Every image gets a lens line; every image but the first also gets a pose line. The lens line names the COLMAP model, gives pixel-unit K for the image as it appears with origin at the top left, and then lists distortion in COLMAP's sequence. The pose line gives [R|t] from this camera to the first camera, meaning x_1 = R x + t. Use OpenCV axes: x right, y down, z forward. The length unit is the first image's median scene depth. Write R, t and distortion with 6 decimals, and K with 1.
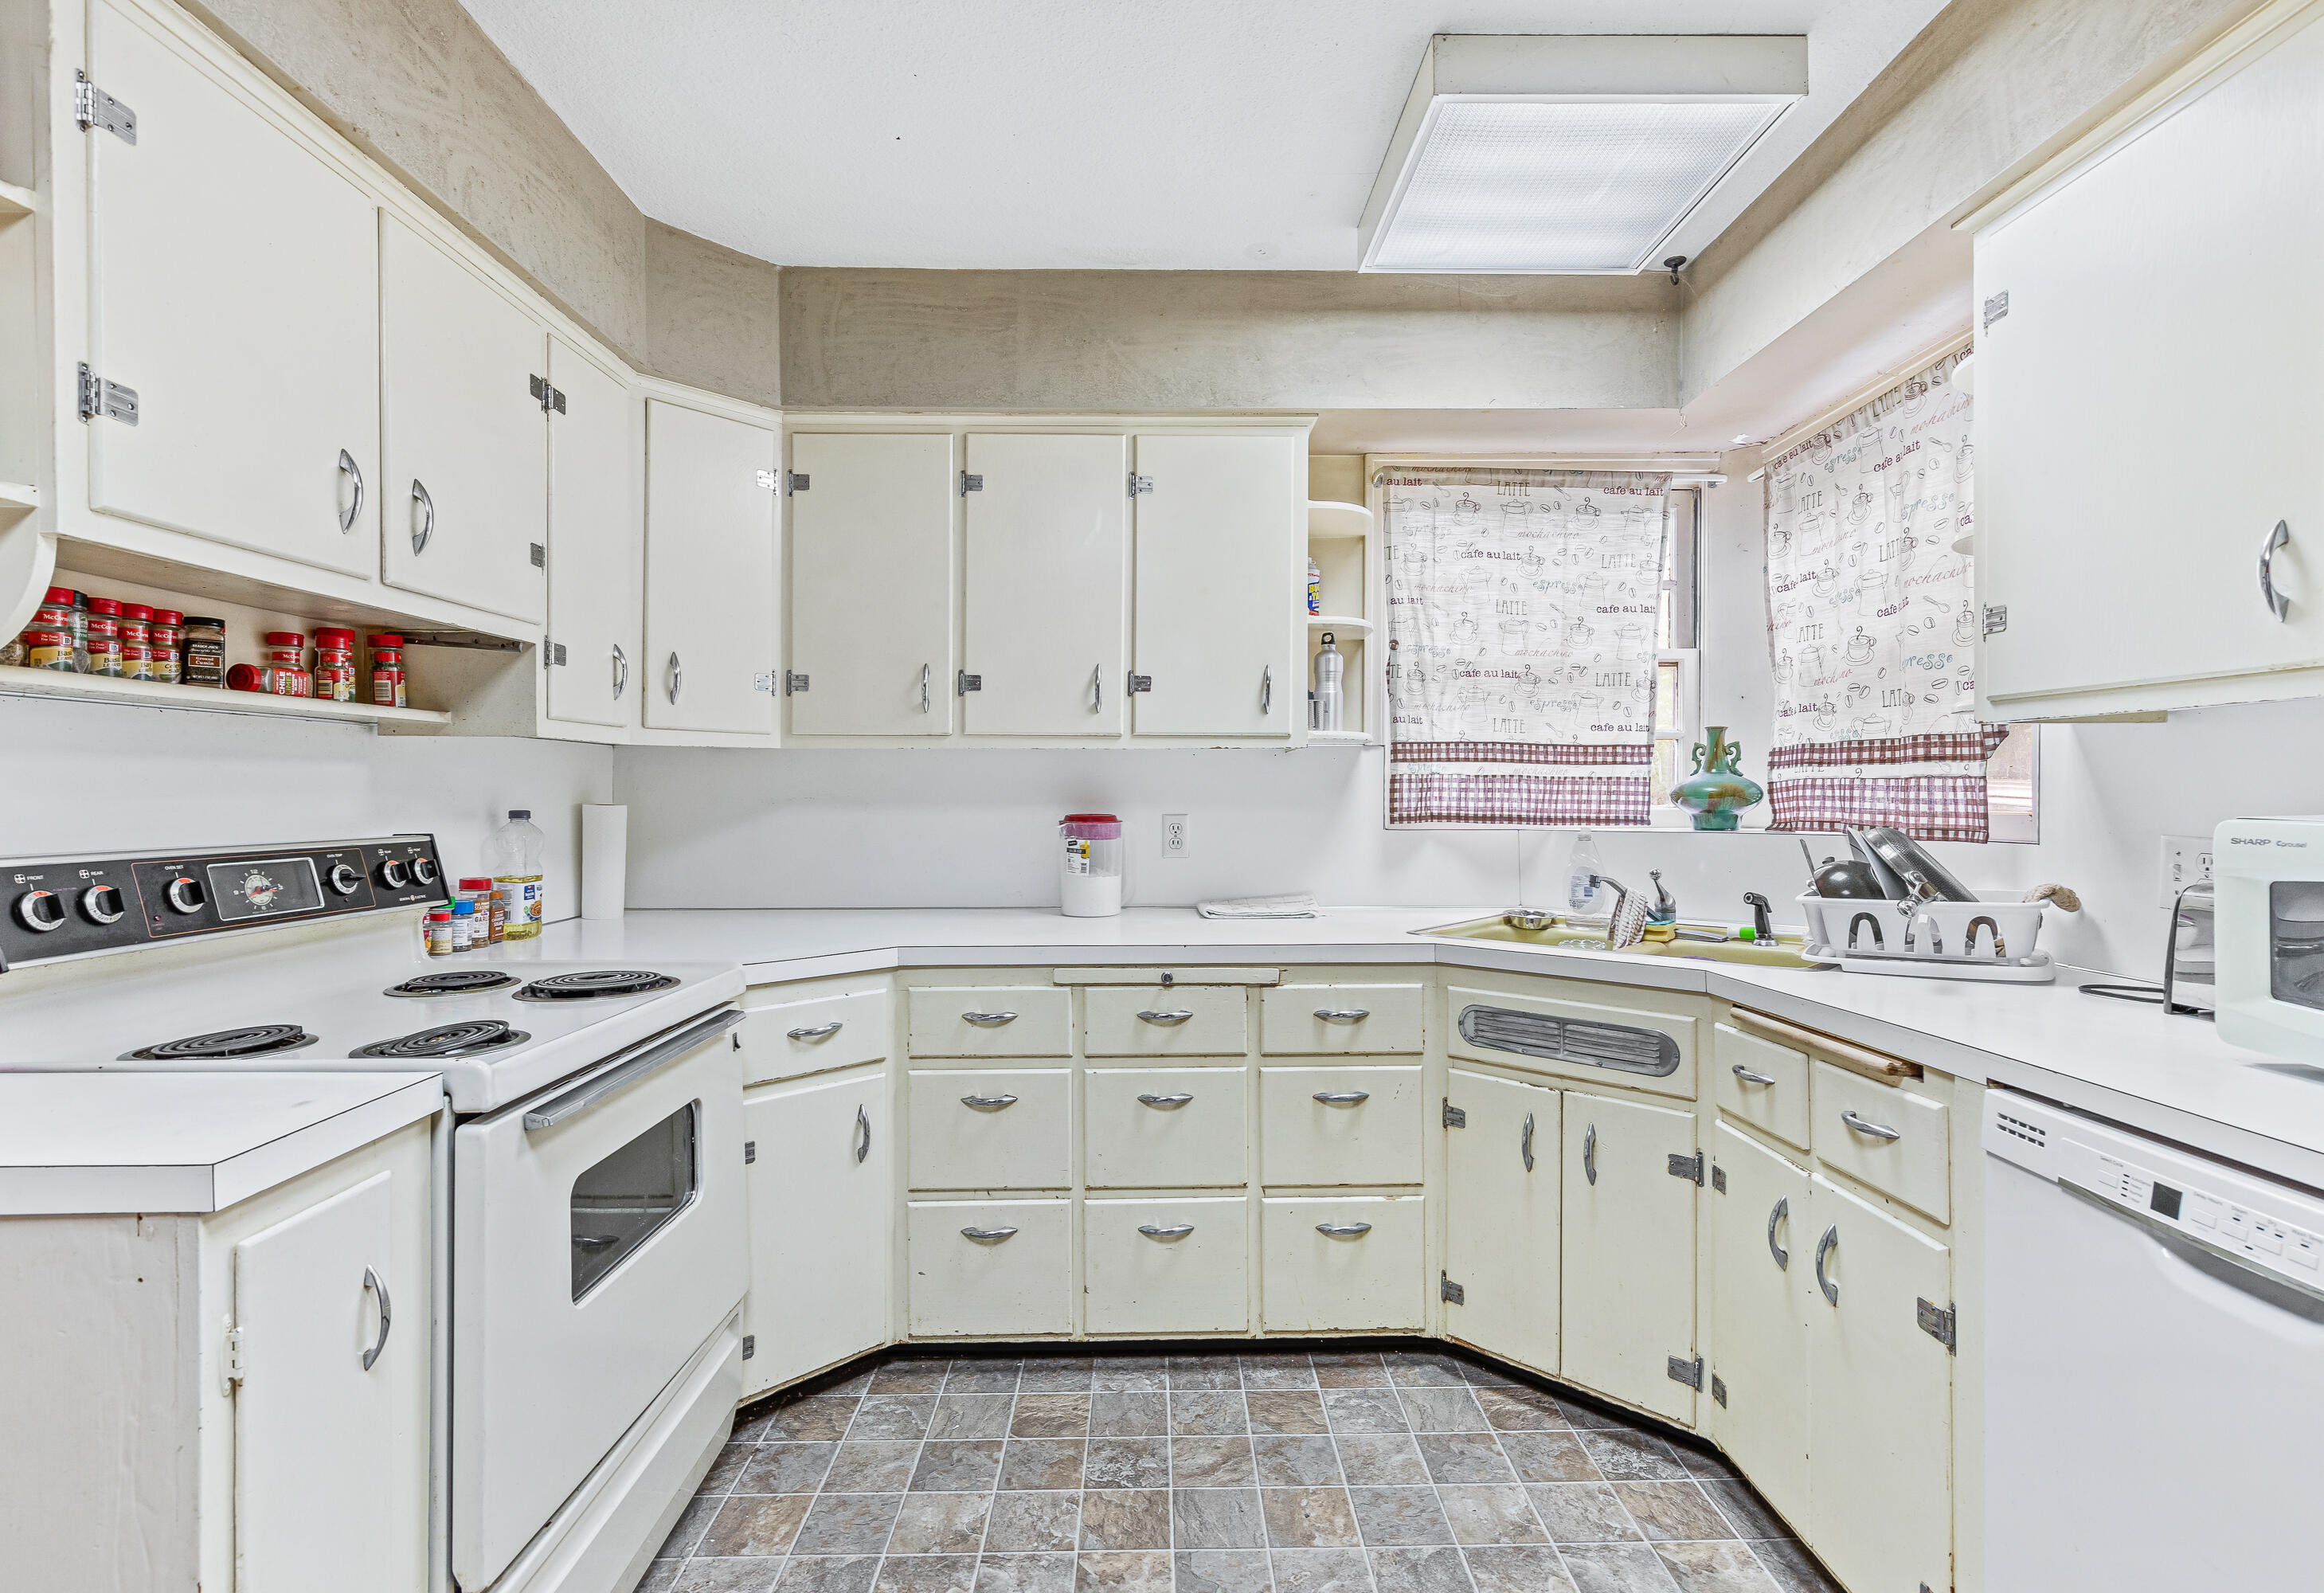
lens RADIAL K [[1079.2, 0, 1165.7], [0, 1079.2, 794.1], [0, 0, 1]] dist [0.012129, -0.001666]
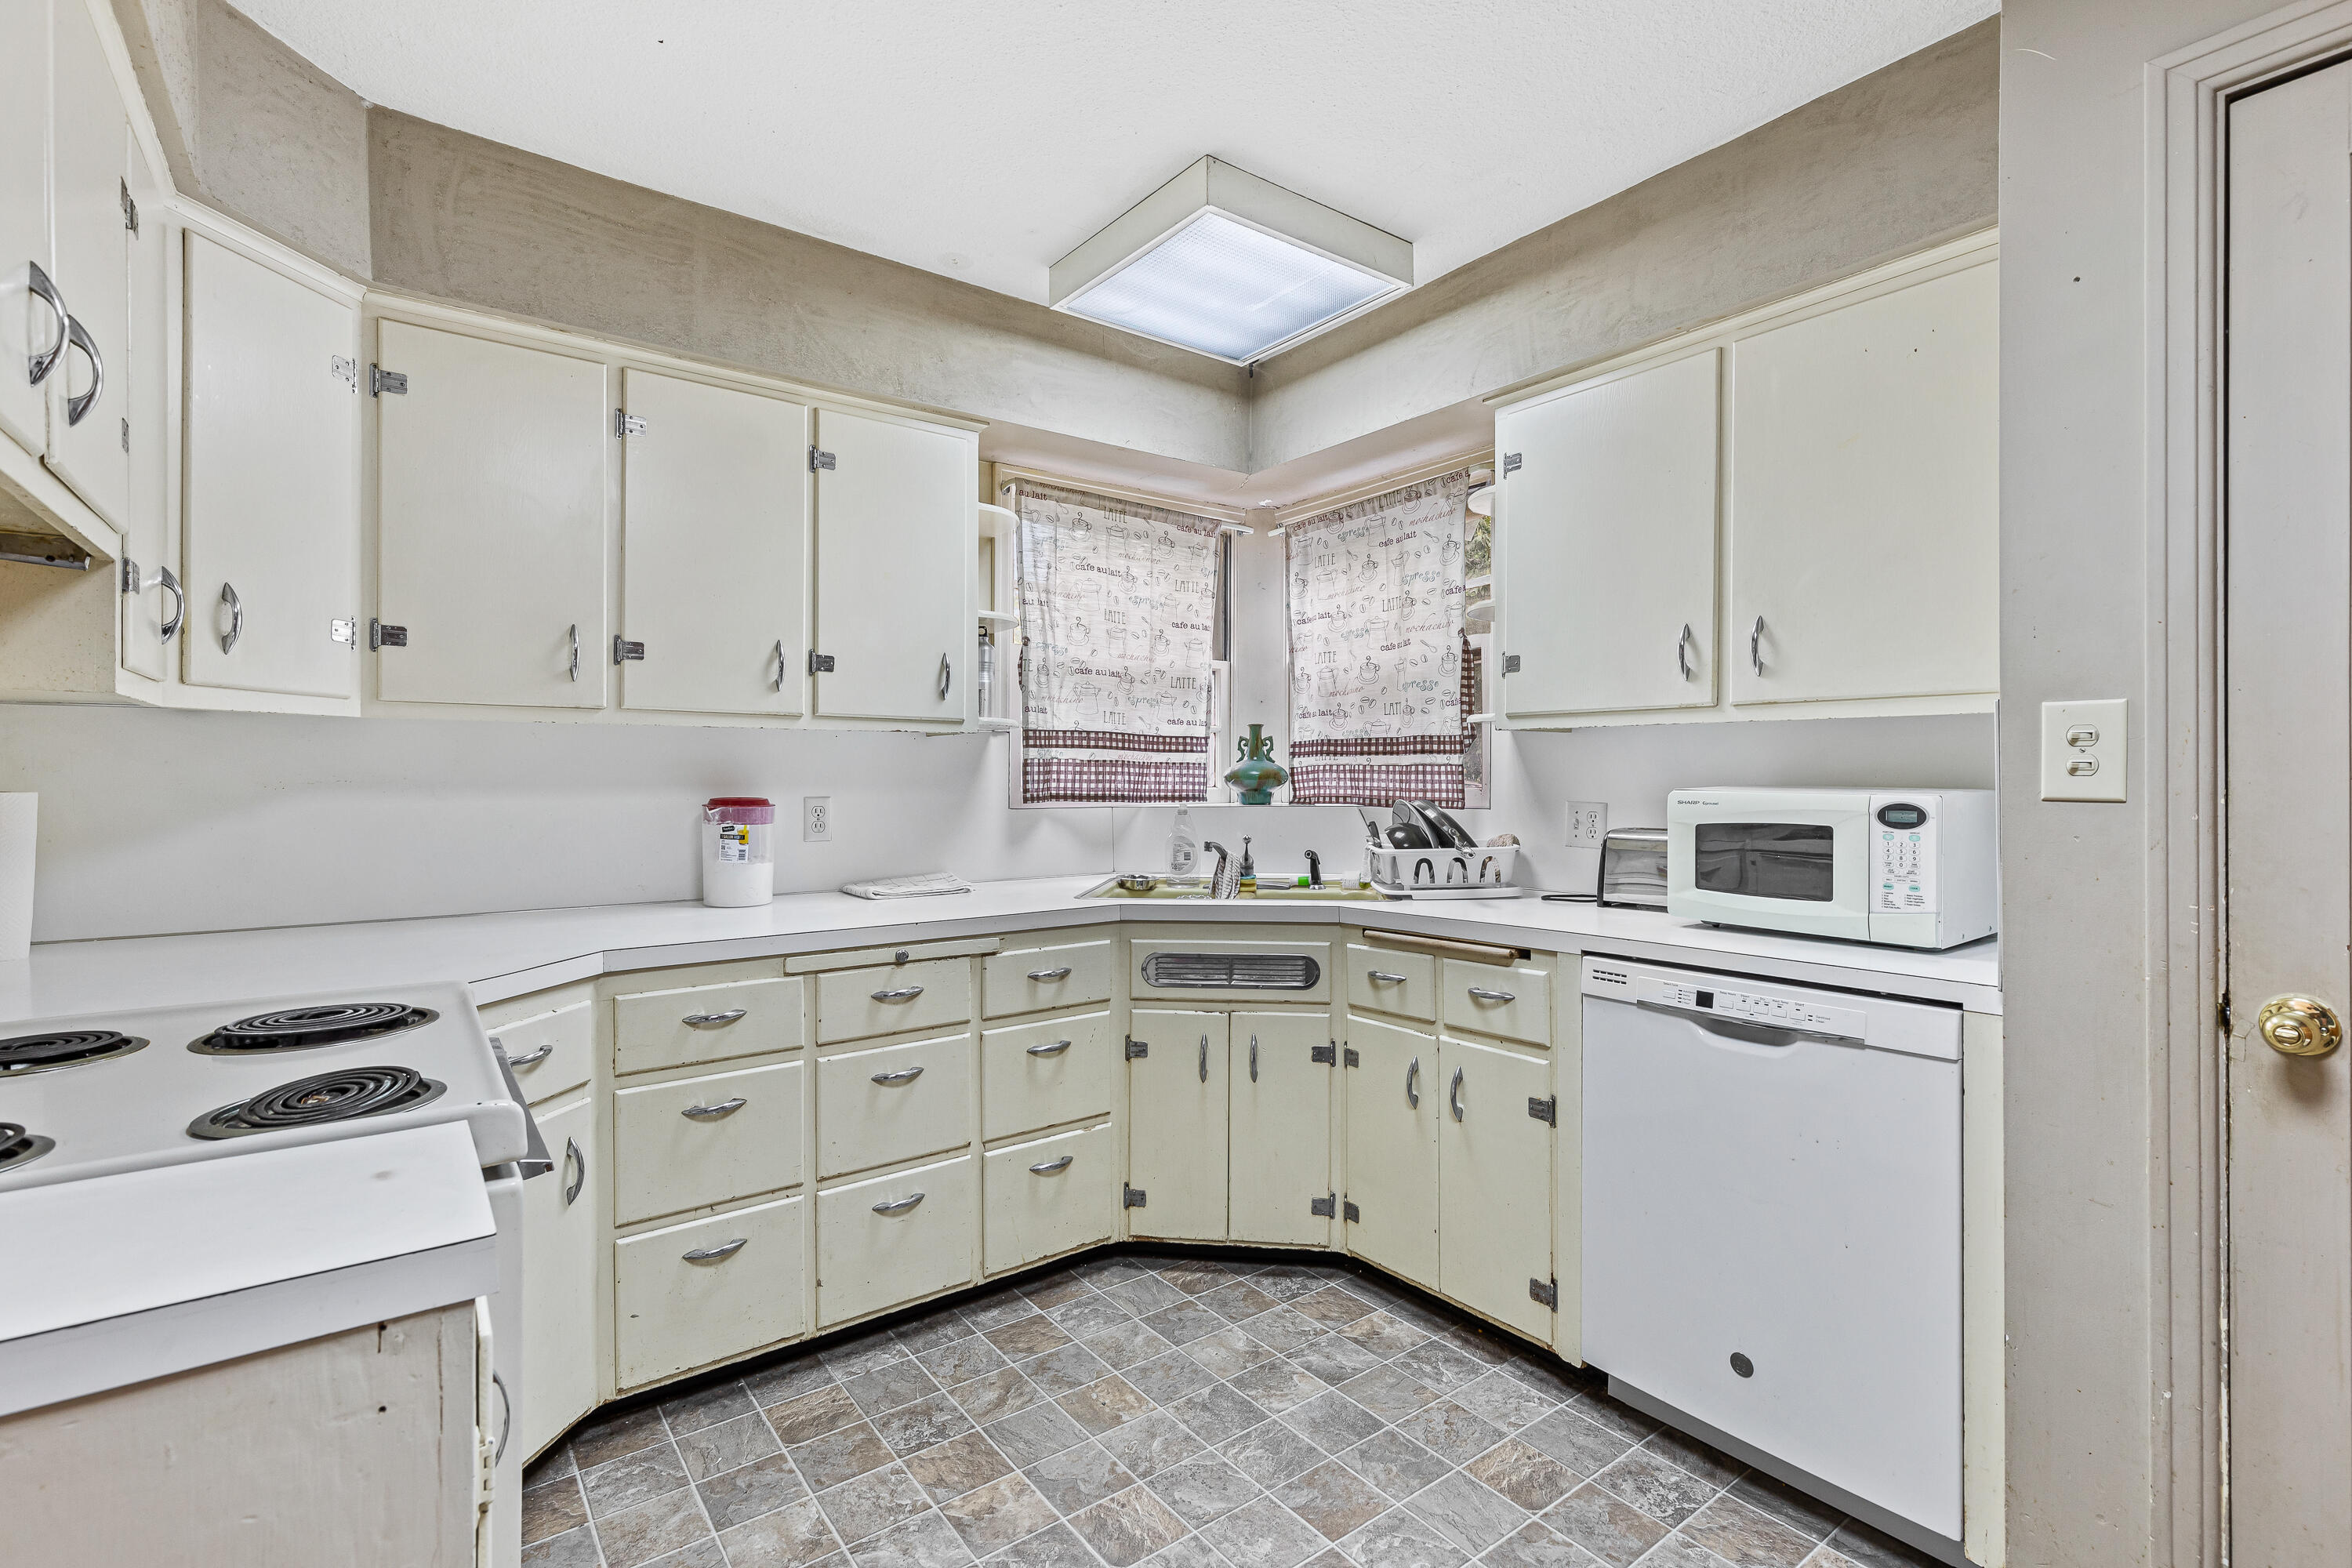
lens RADIAL K [[1070.7, 0, 1176.6], [0, 1070.7, 781.7], [0, 0, 1]] dist [0.014992, -0.001402]
pose [[0.813689, -0.002531, 0.581295, -0.374659], [-0.000228, 0.999989, 0.004673, 0.000312], [-0.581301, -0.003935, 0.813679, 0.023701]]
